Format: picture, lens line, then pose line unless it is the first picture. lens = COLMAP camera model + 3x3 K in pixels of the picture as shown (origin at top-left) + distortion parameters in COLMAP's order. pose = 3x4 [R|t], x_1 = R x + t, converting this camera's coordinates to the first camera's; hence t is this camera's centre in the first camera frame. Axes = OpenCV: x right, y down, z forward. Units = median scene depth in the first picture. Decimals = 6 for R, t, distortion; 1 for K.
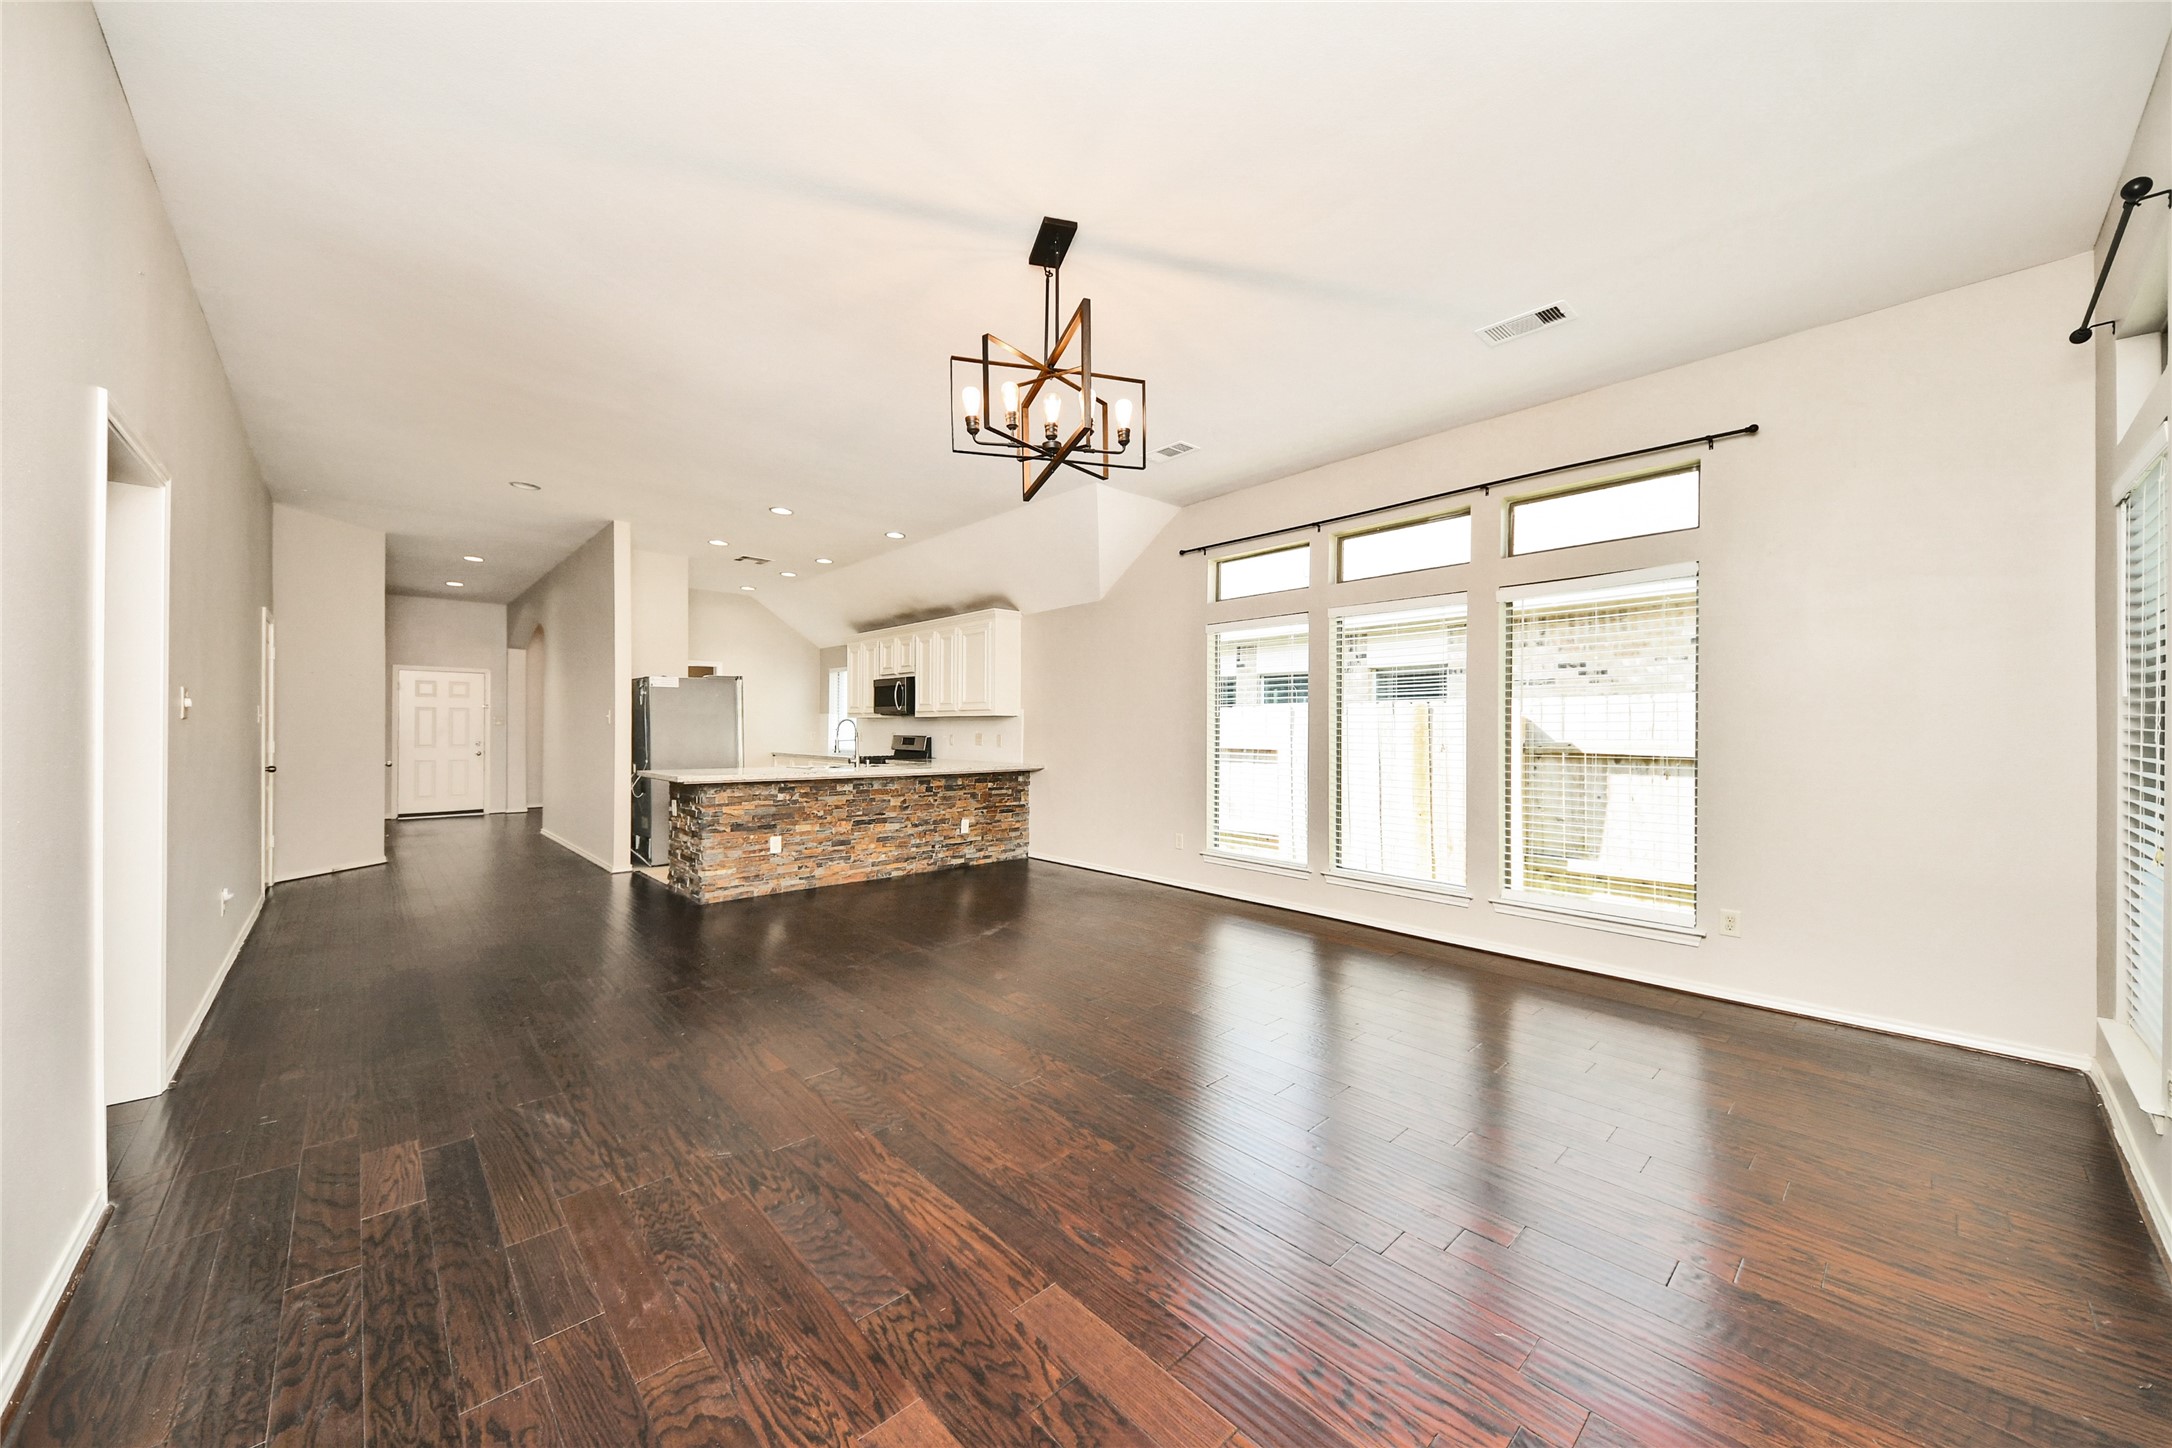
lens RADIAL K [[775.2, 0, 1087.0], [0, 775.2, 731.1], [0, 0, 1]] dist [0.001795, -0.000037]
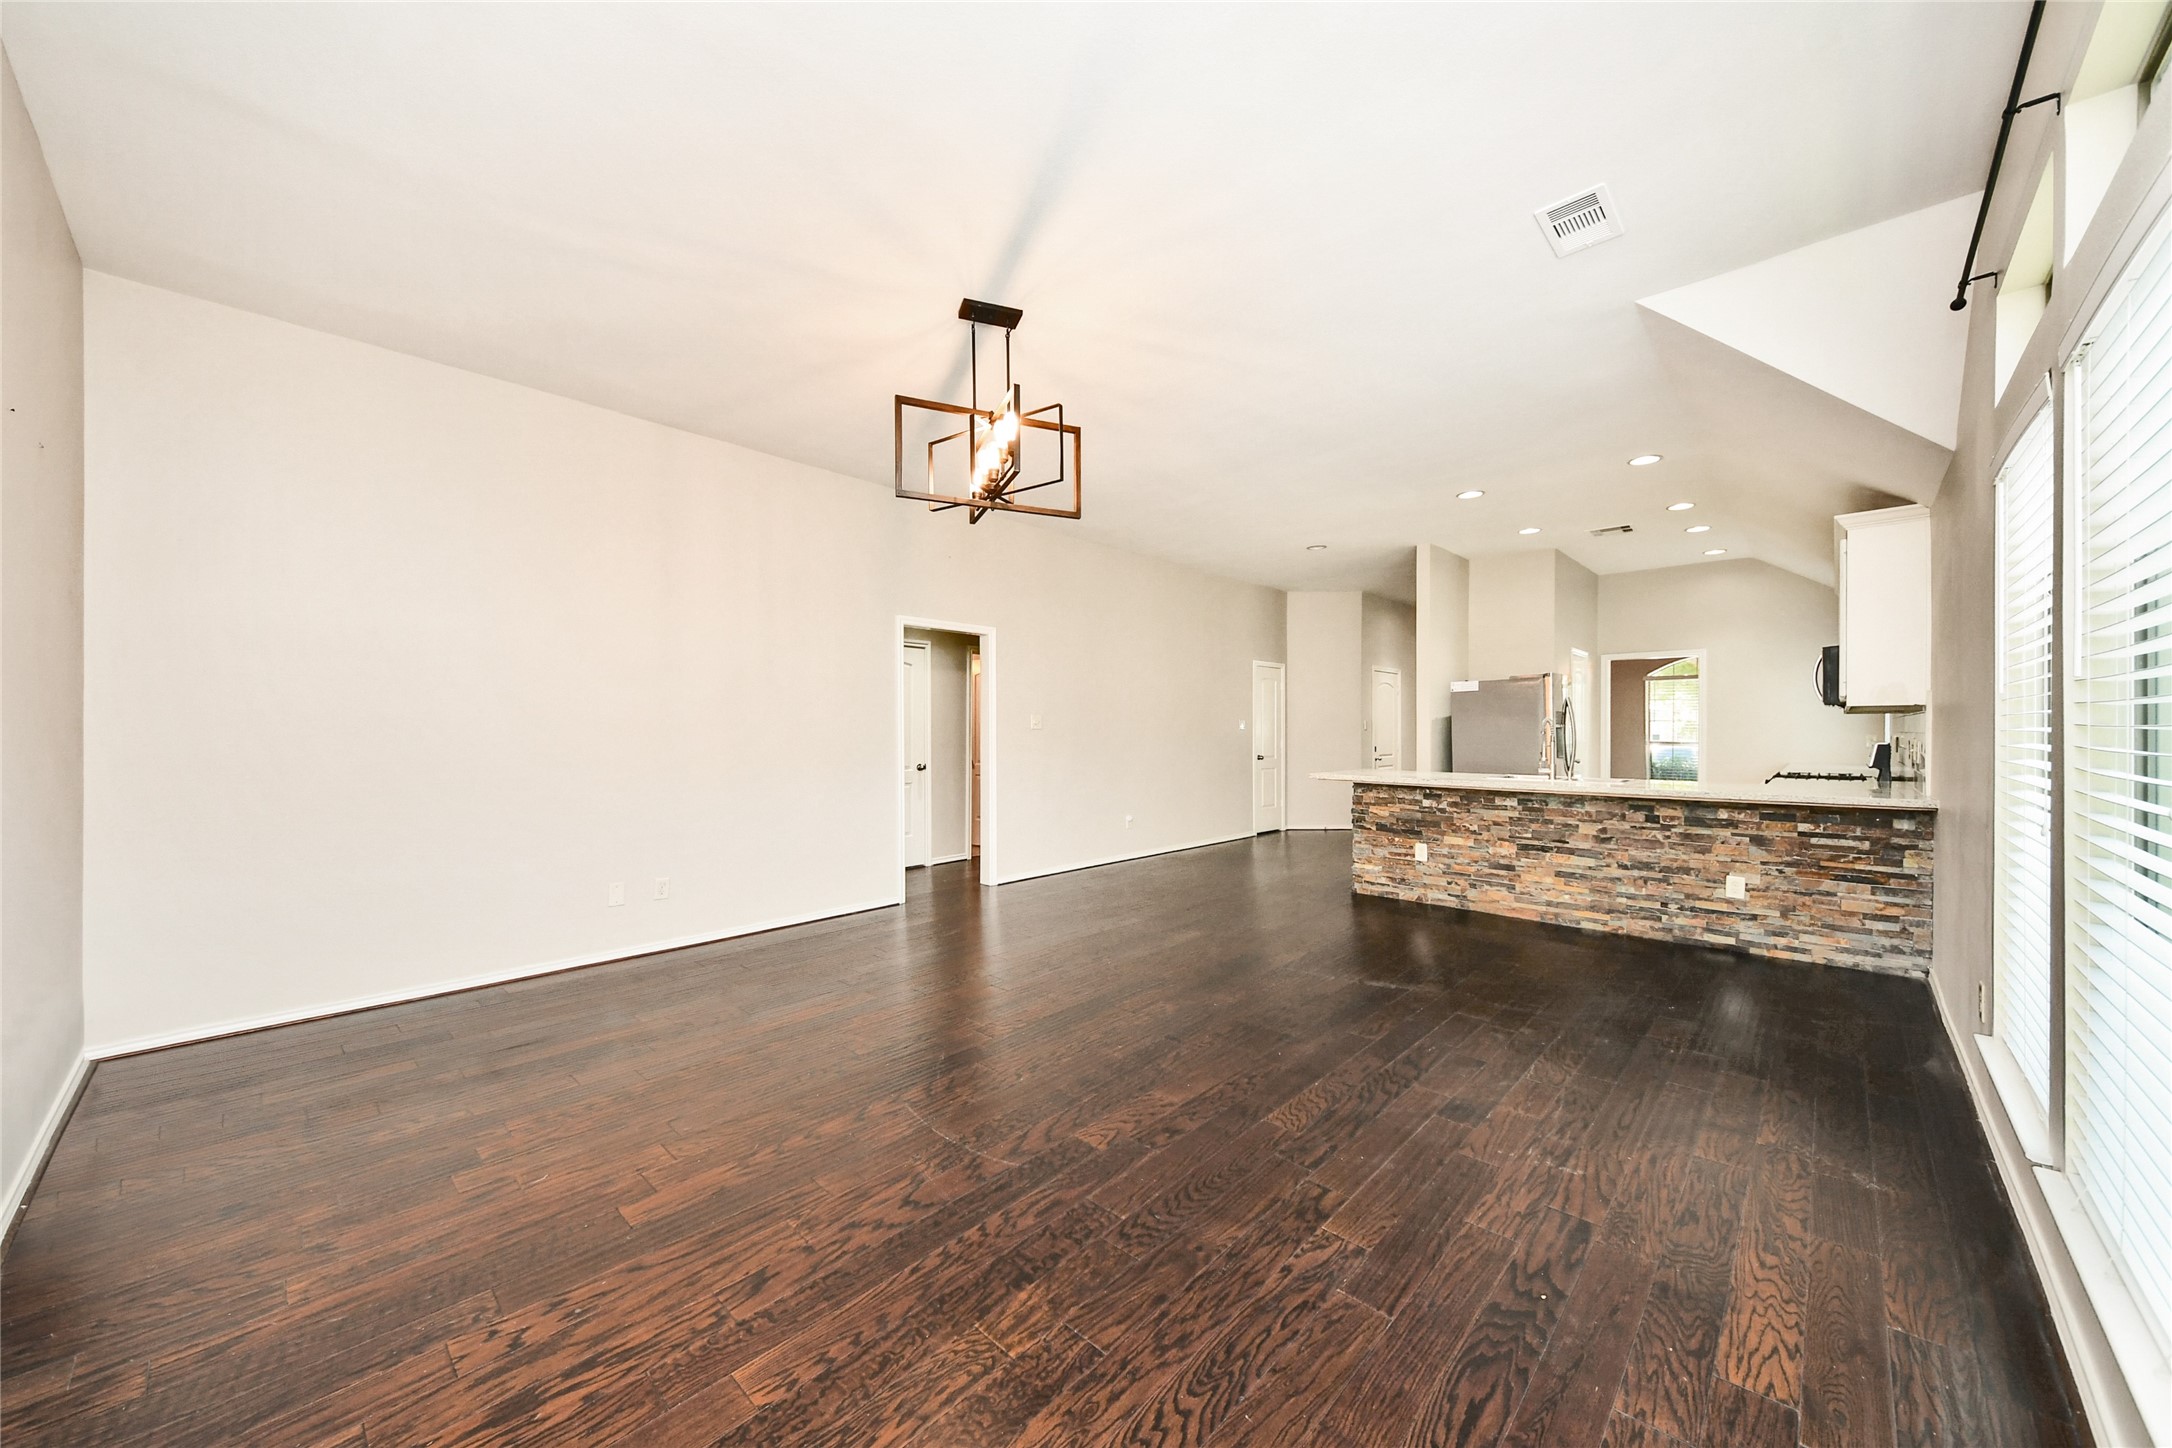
lens RADIAL K [[775.2, 0, 1087.0], [0, 775.2, 731.1], [0, 0, 1]] dist [0.001795, -0.000037]
pose [[0.010026, -0.001916, -0.999948, 0.511428], [0.004272, 0.999989, -0.001873, -0.003929], [0.999941, -0.004253, 0.010034, 0.526279]]
